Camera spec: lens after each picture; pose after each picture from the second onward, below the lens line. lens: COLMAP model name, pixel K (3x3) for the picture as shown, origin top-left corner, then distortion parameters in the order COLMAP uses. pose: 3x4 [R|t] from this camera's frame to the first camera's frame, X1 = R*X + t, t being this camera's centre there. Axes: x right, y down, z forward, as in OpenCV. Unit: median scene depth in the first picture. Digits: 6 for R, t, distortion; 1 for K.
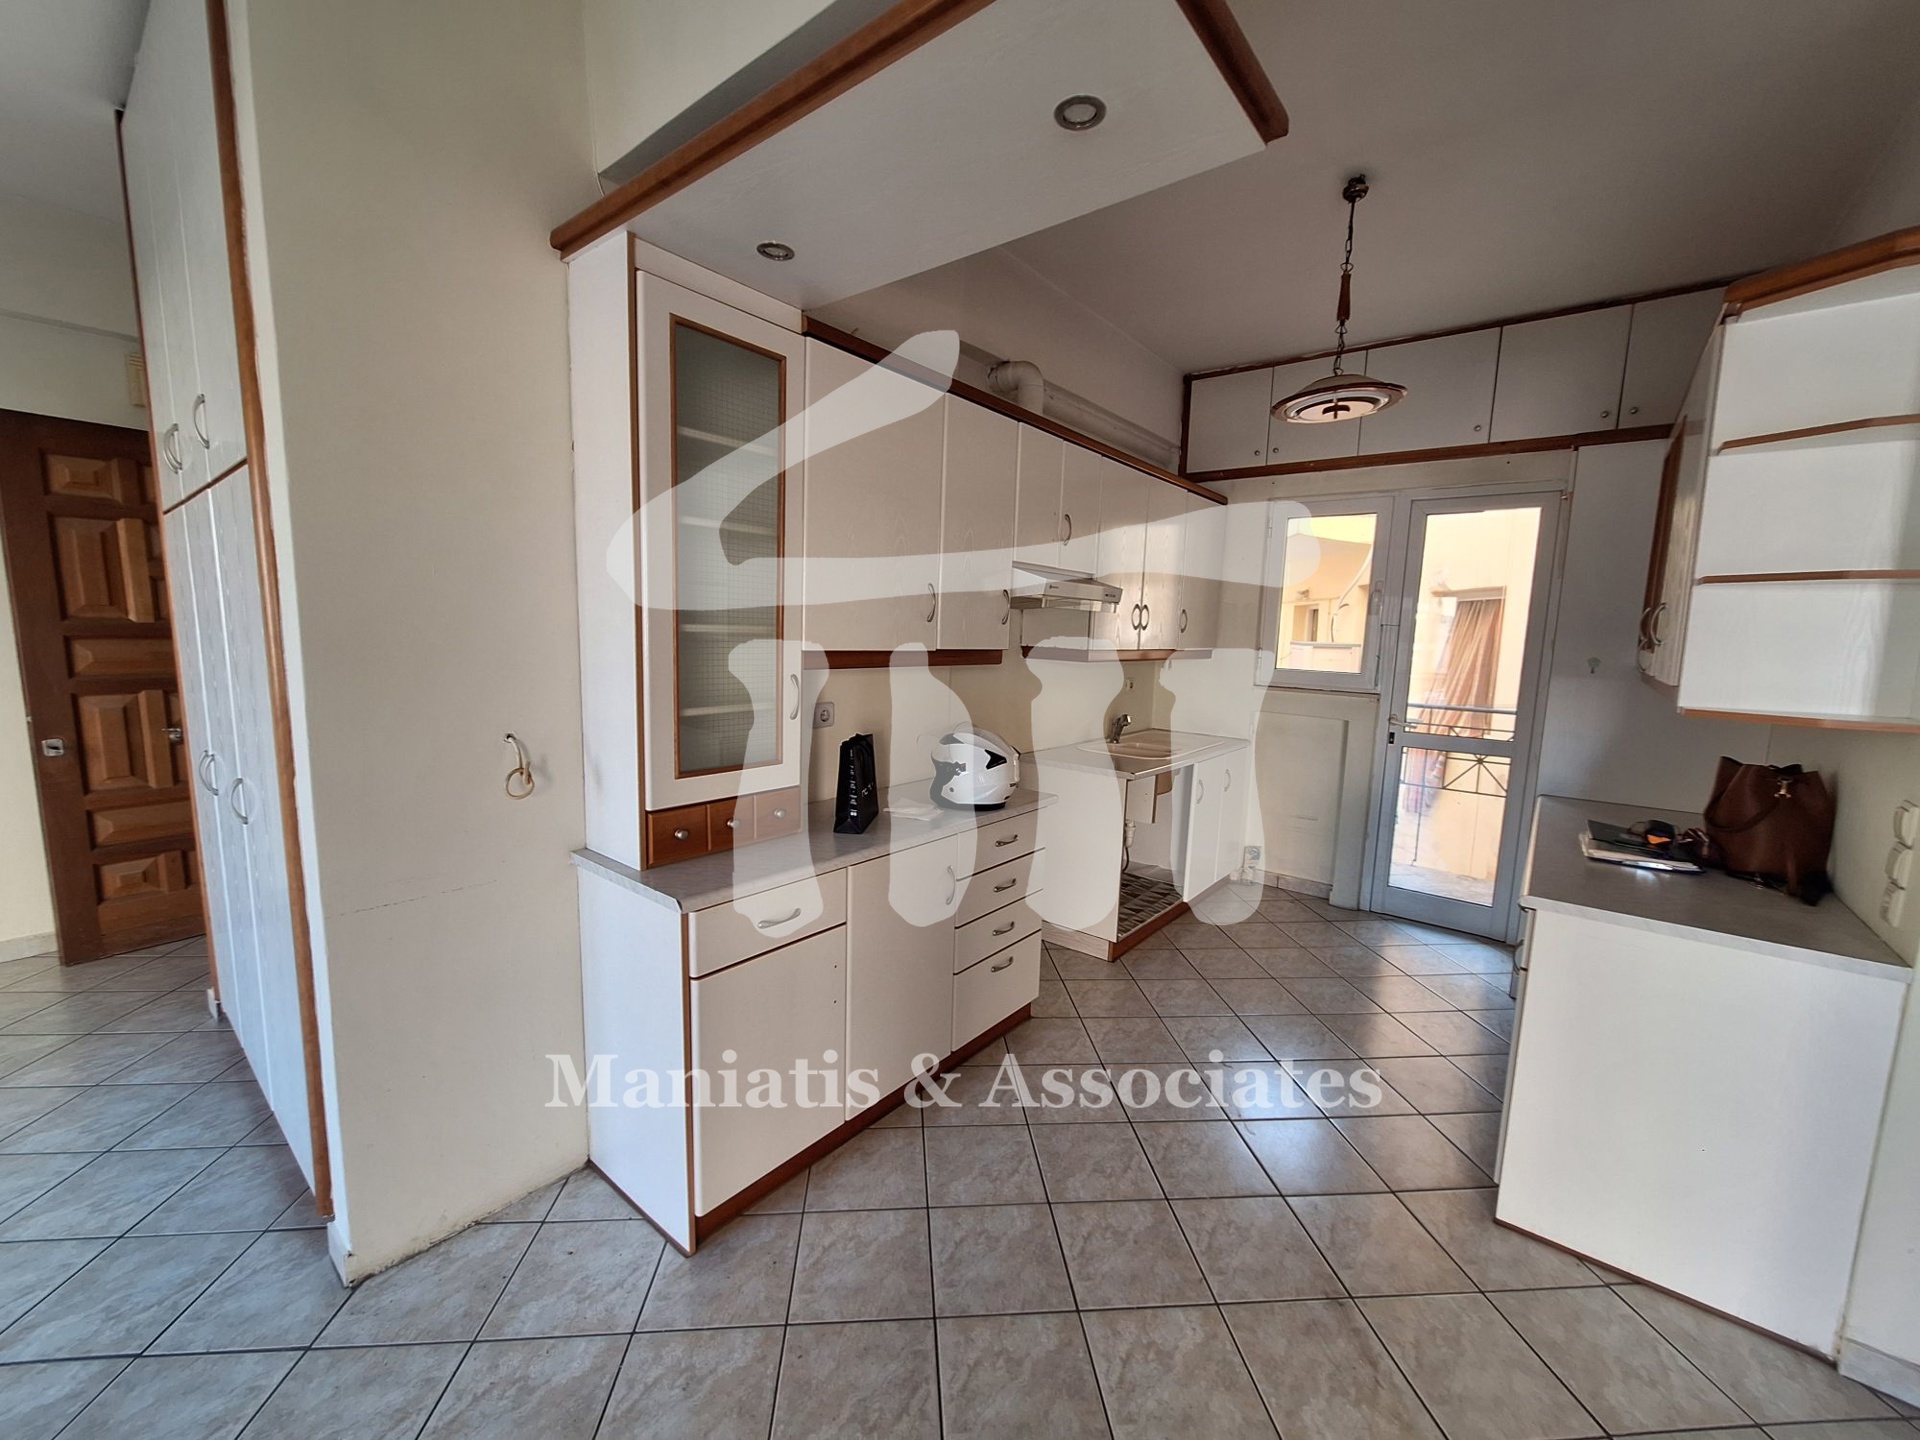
lens RADIAL K [[755.8, 0, 959.0], [0, 755.8, 727.0], [0, 0, 1]] dist [-0.009023, 0.000177]
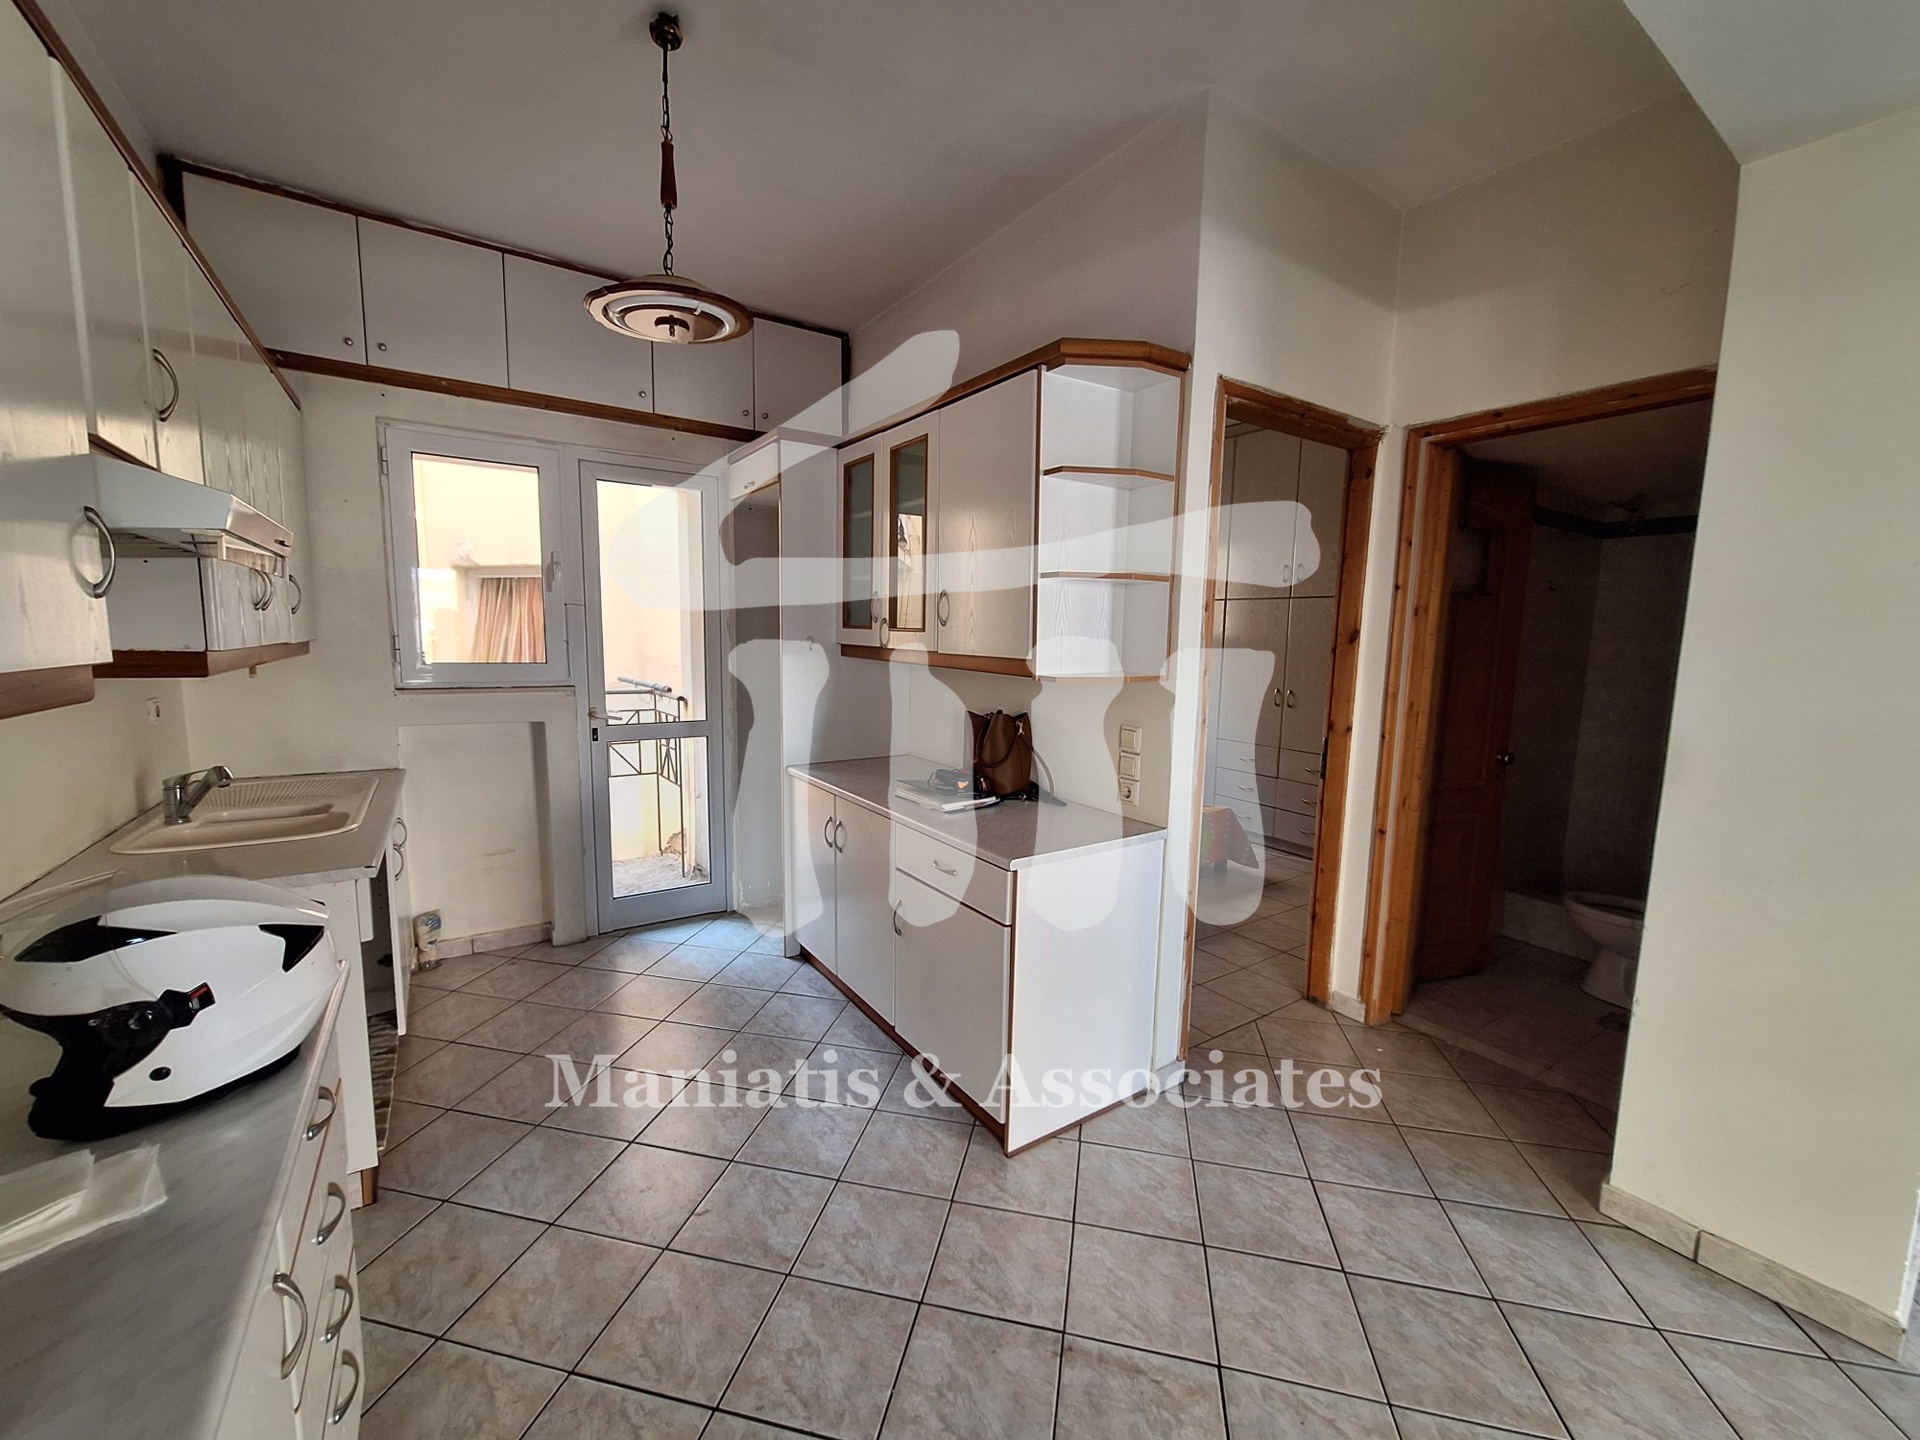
lens RADIAL K [[755.8, 0, 959.0], [0, 755.8, 727.0], [0, 0, 1]] dist [-0.009023, 0.000177]
pose [[0.293497, -0.140685, 0.945551, -0.131792], [0.112259, 0.987340, 0.112057, -0.046421], [-0.949346, 0.073258, 0.305575, 0.348331]]
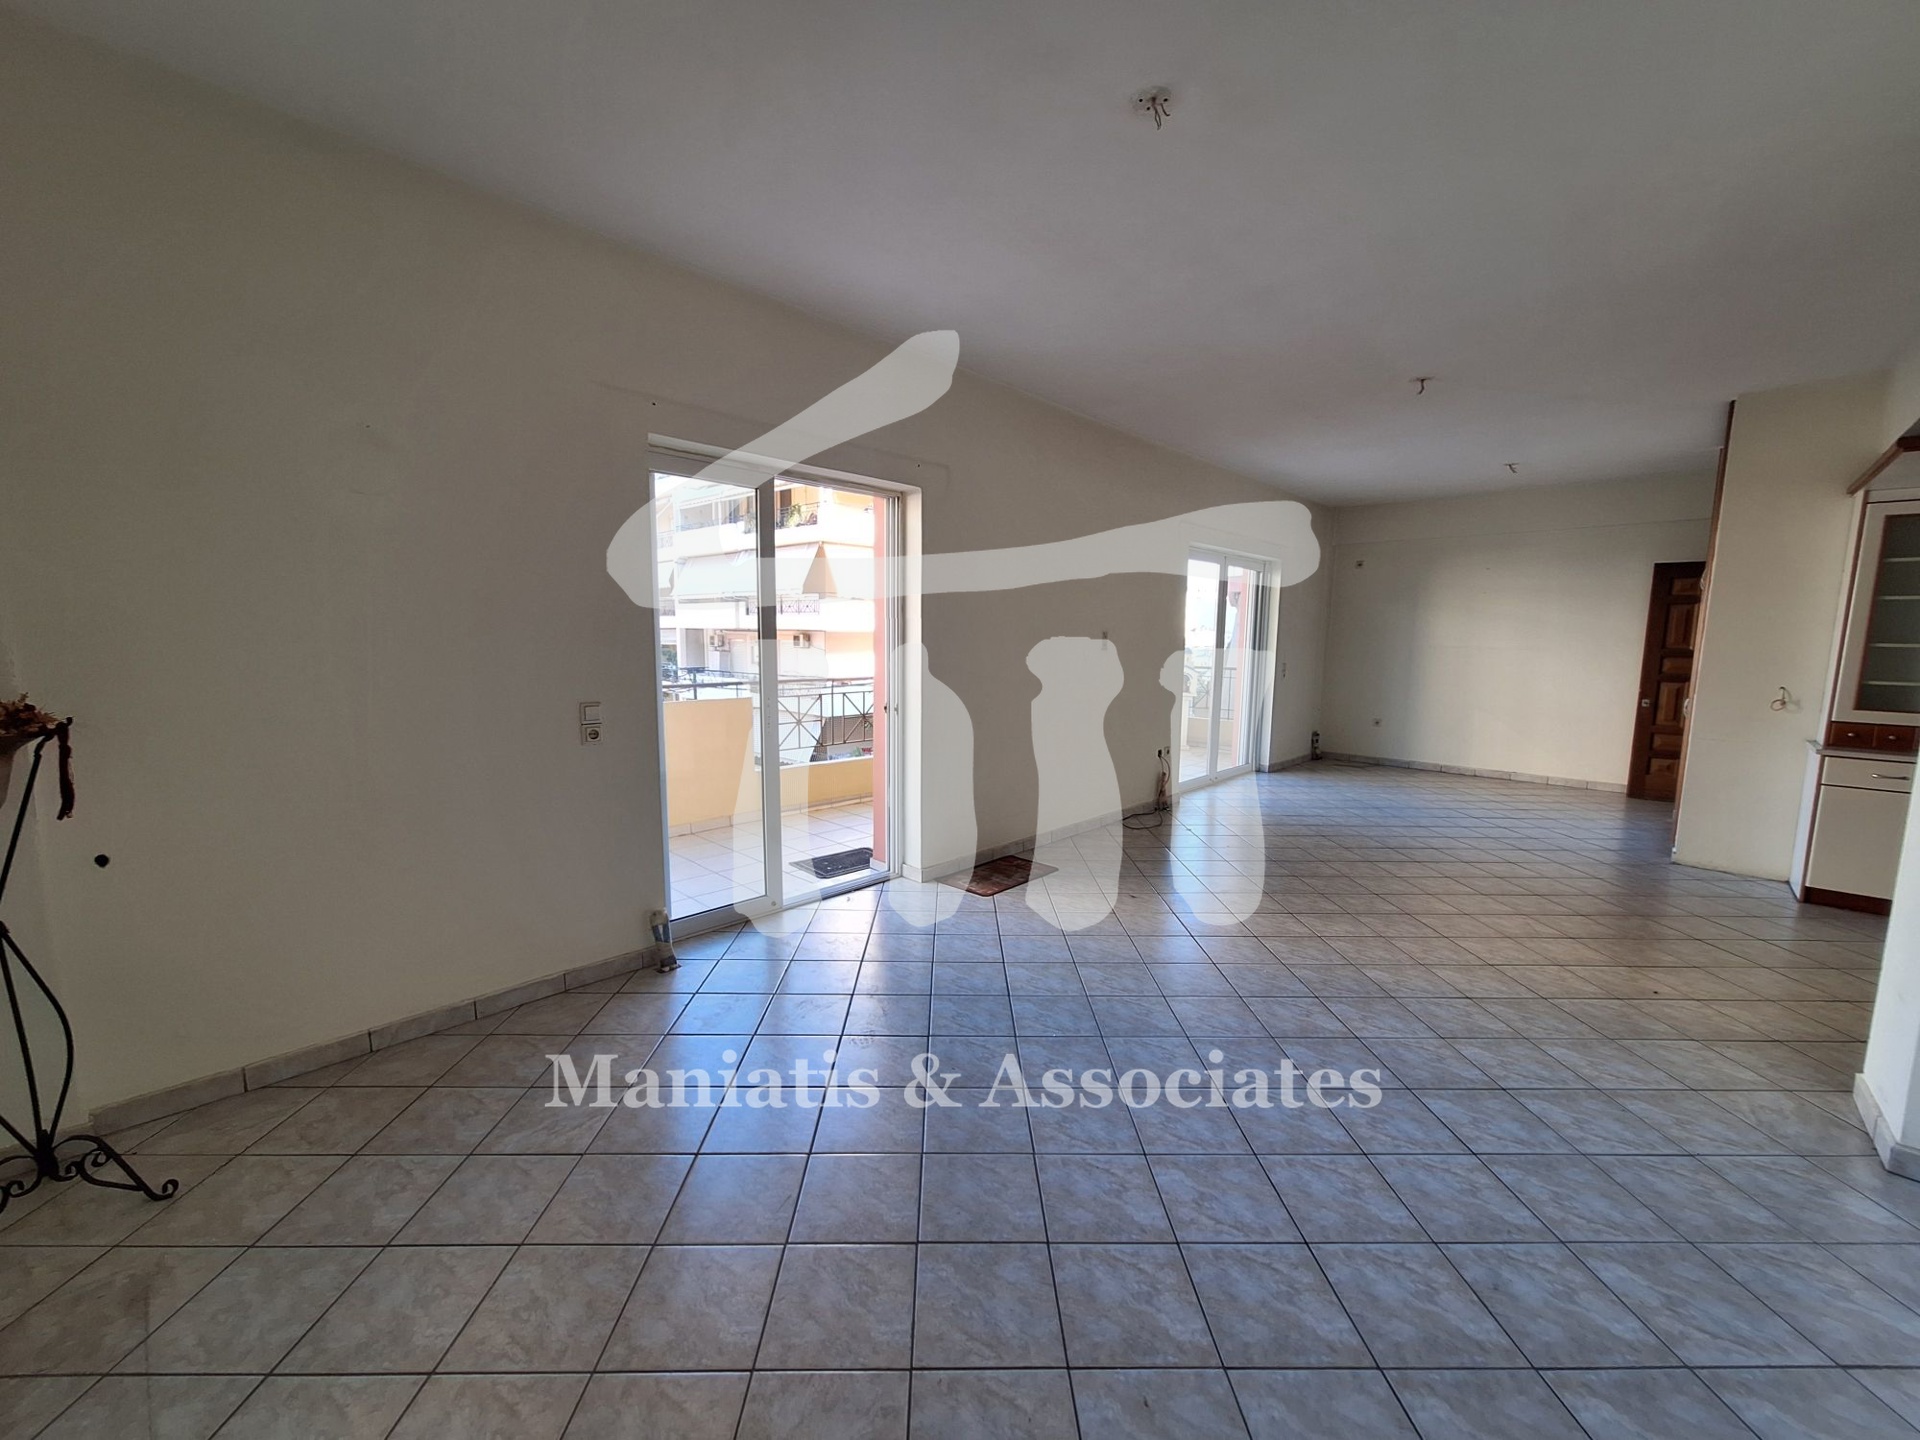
lens RADIAL K [[755.8, 0, 959.0], [0, 755.8, 727.0], [0, 0, 1]] dist [-0.009023, 0.000177]
pose [[-0.059700, 0.104269, -0.992756, 0.994374], [-0.140999, 0.983677, 0.111795, 0.111269], [0.988208, 0.146652, -0.044023, -0.802554]]
